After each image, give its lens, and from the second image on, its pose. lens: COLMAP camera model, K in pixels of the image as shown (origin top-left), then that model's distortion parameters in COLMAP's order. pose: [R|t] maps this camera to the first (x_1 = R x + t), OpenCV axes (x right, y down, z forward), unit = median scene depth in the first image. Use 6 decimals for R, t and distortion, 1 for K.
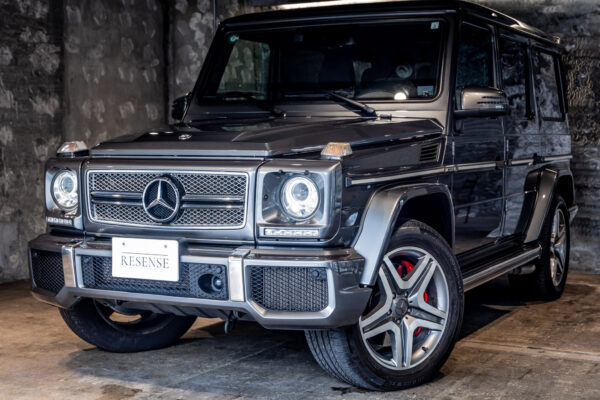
lens RADIAL K [[972.9, 0, 295.3], [0, 972.9, 201.6], [0, 0, 1]] dist [0.032235, 0.000000]
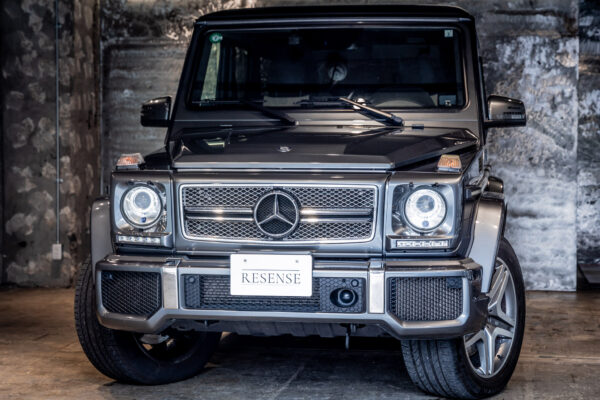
lens RADIAL K [[1274.4, 0, 297.2], [0, 1274.4, 199.7], [0, 0, 1]] dist [0.019235, 0.000000]
pose [[0.949840, -0.013813, 0.312431, -0.472946], [0.018694, 0.999745, -0.012632, -0.000043], [-0.312177, 0.017839, 0.949856, -0.197238]]
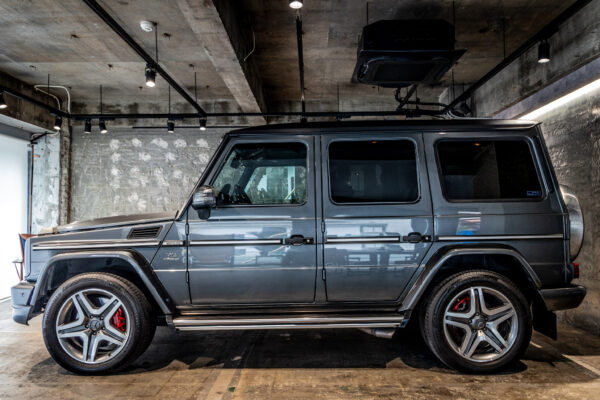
lens RADIAL K [[435.1, 0, 302.7], [0, 435.1, 201.1], [0, 0, 1]] dist [-0.001723, 0.006571]
pose [[0.460907, -0.046131, -0.886249, 0.919870], [-0.044208, 0.996215, -0.074846, -0.061692], [0.886347, 0.073676, 0.457123, 0.938040]]
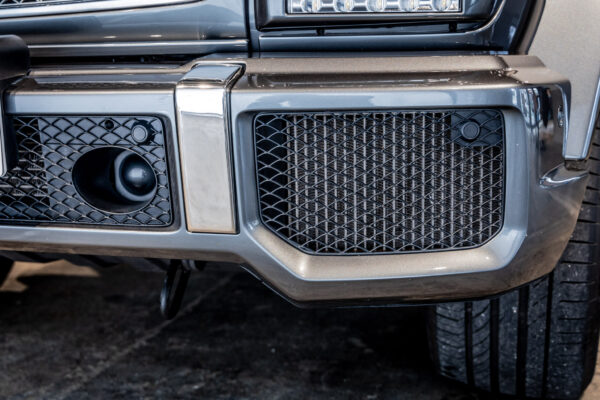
lens RADIAL K [[851.5, 0, 296.8], [0, 851.5, 204.0], [0, 0, 1]] dist [0.009363, 0.000000]
pose [[0.981920, -0.055136, 0.181088, -0.070045], [0.031244, 0.990726, 0.132232, 0.051001], [-0.186699, -0.124184, 0.974537, 0.635991]]
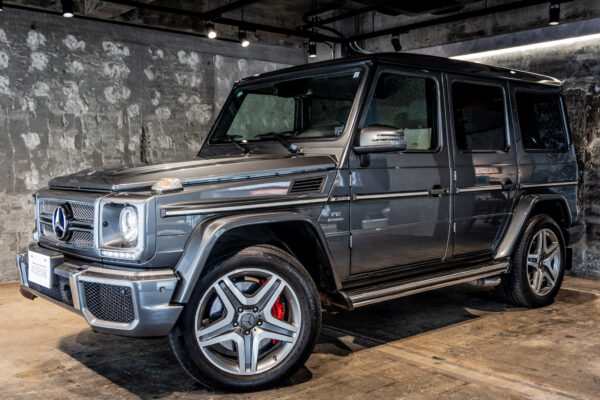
lens RADIAL K [[628.2, 0, 302.8], [0, 628.2, 198.4], [0, 0, 1]] dist [-0.008428, 0.000000]
pose [[0.930687, 0.013448, -0.365569, 0.422240], [-0.016076, 0.999862, -0.004147, -0.032324], [0.365463, 0.009736, 0.930775, 0.319435]]
